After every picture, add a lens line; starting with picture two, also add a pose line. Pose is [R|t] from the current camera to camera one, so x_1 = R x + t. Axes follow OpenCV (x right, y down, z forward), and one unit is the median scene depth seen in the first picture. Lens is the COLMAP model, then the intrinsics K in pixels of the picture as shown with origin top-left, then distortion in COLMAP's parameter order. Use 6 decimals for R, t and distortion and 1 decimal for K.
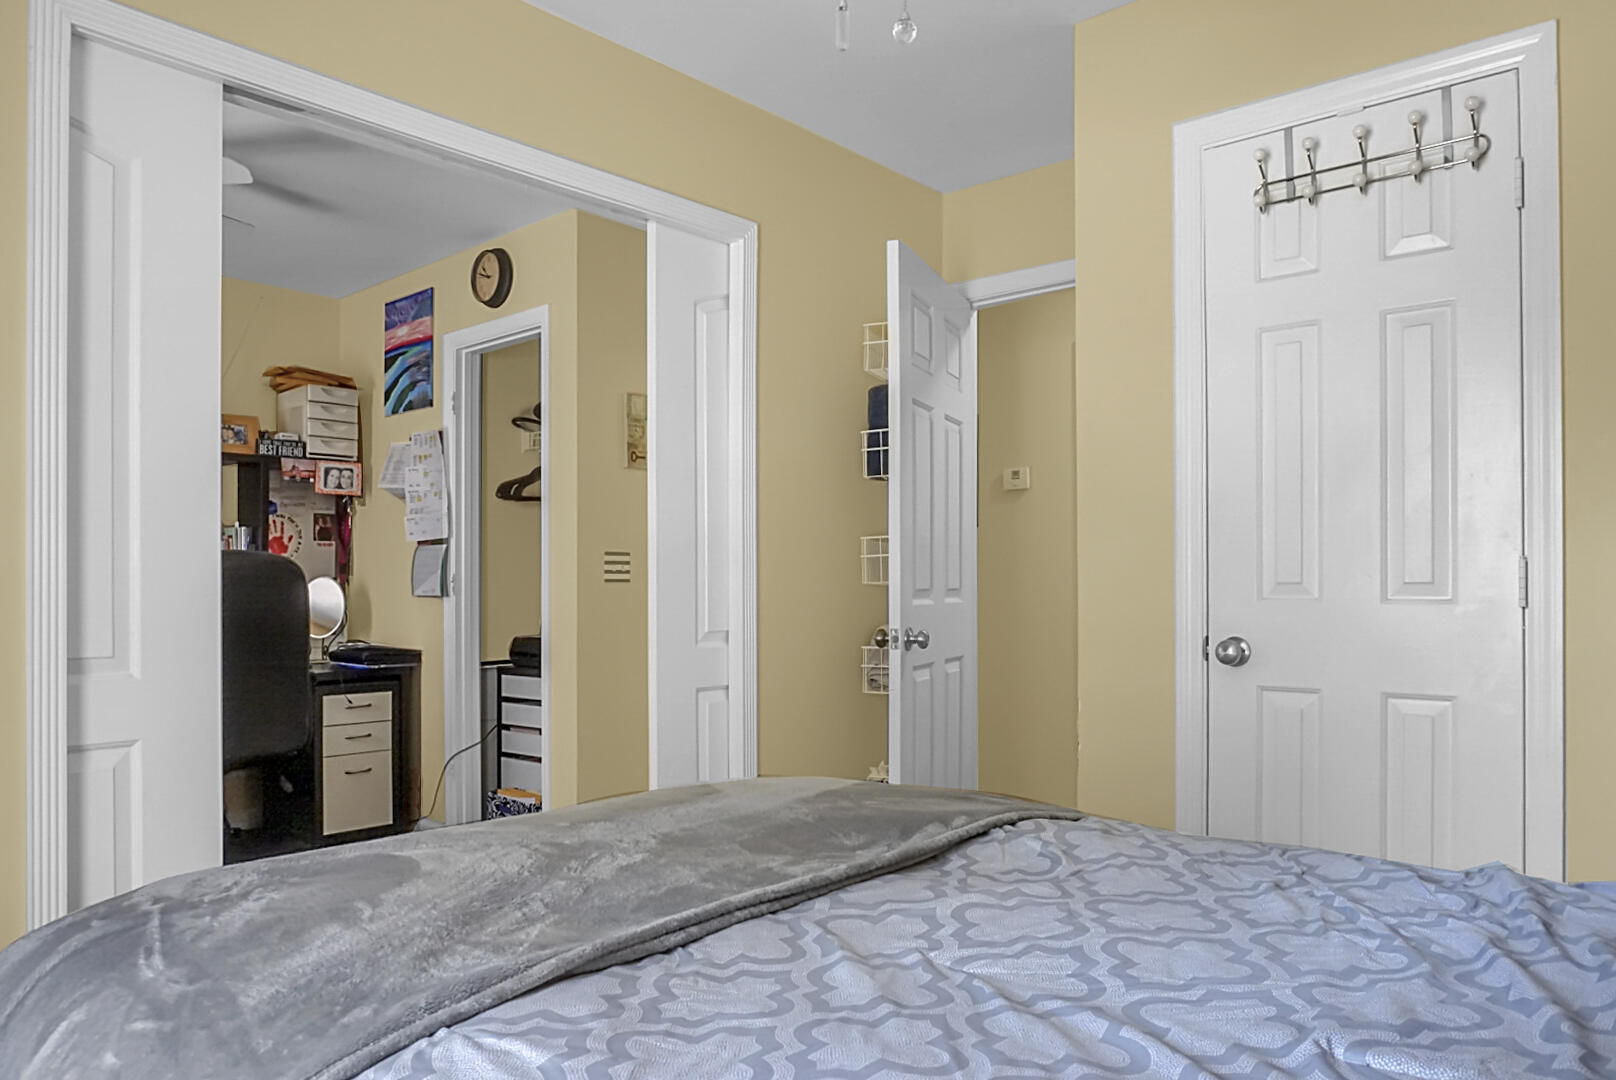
lens RADIAL K [[1104.1, 0, 808.0], [0, 1104.1, 549.0], [0, 0, 1]] dist [0.003028, 0.000679]
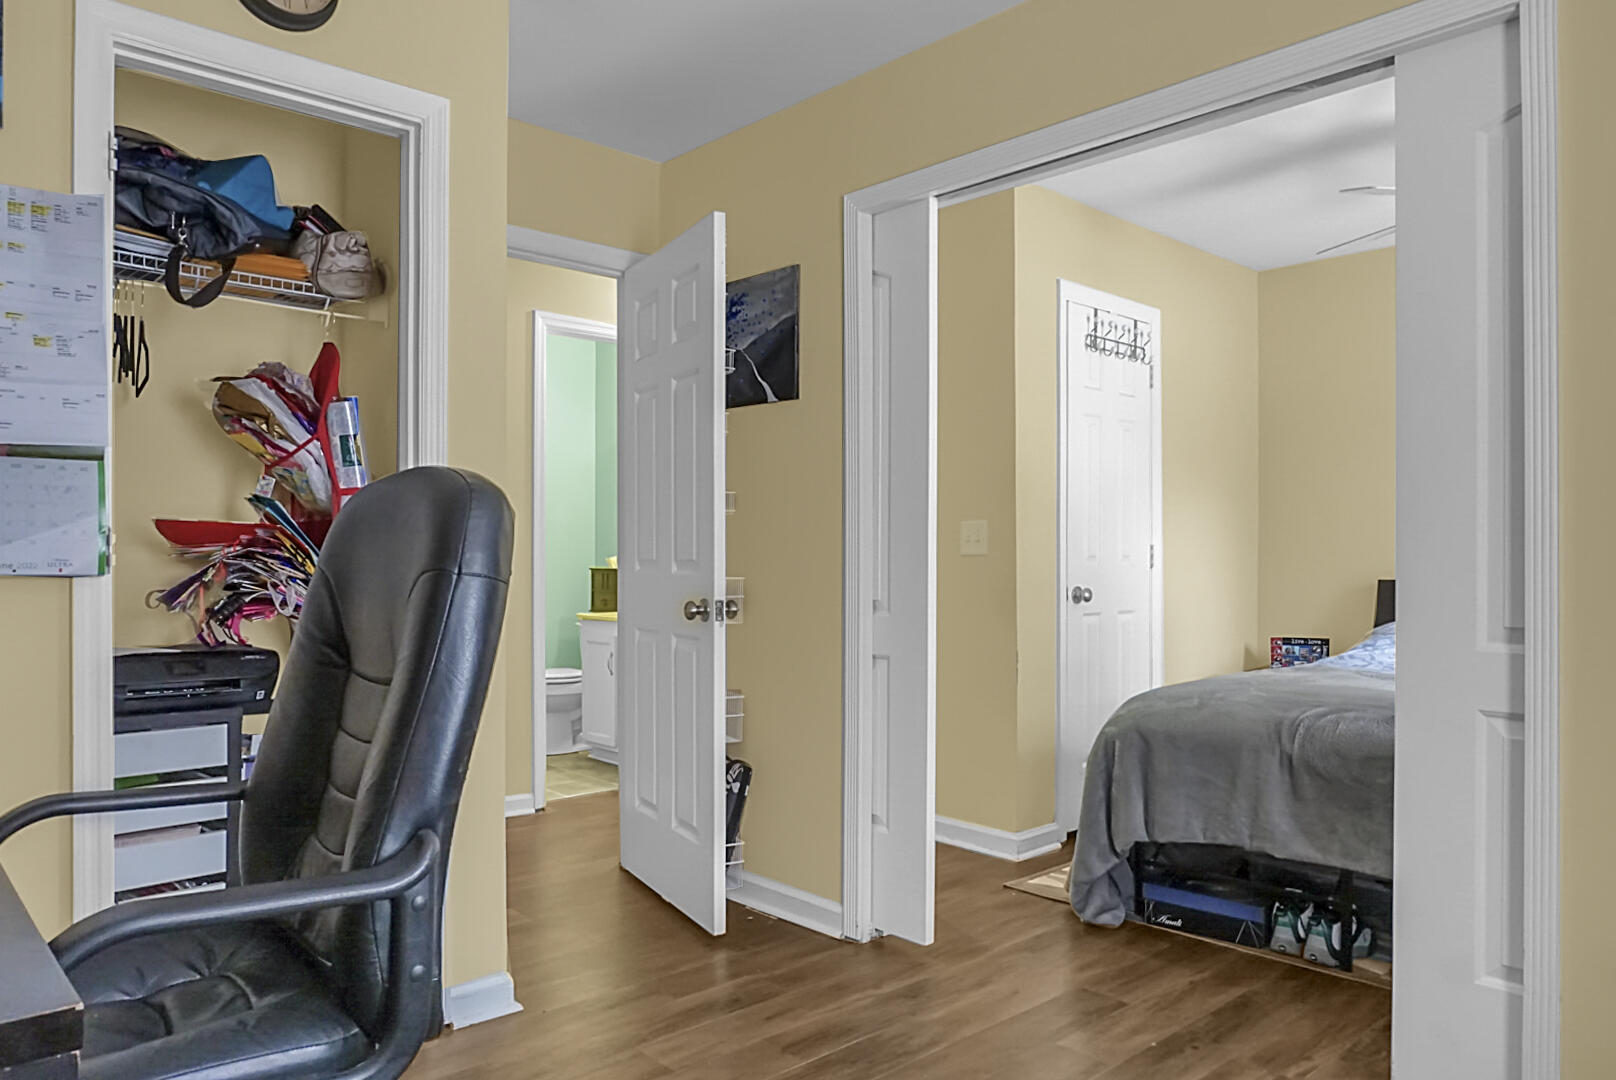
lens RADIAL K [[1104.1, 0, 808.1], [0, 1104.1, 542.0], [0, 0, 1]] dist [0.003028, 0.000679]
pose [[0.097082, 0.006698, 0.995254, -1.364275], [-0.034717, 0.999392, -0.003339, 0.028852], [-0.994671, -0.034228, 0.097255, 1.218393]]
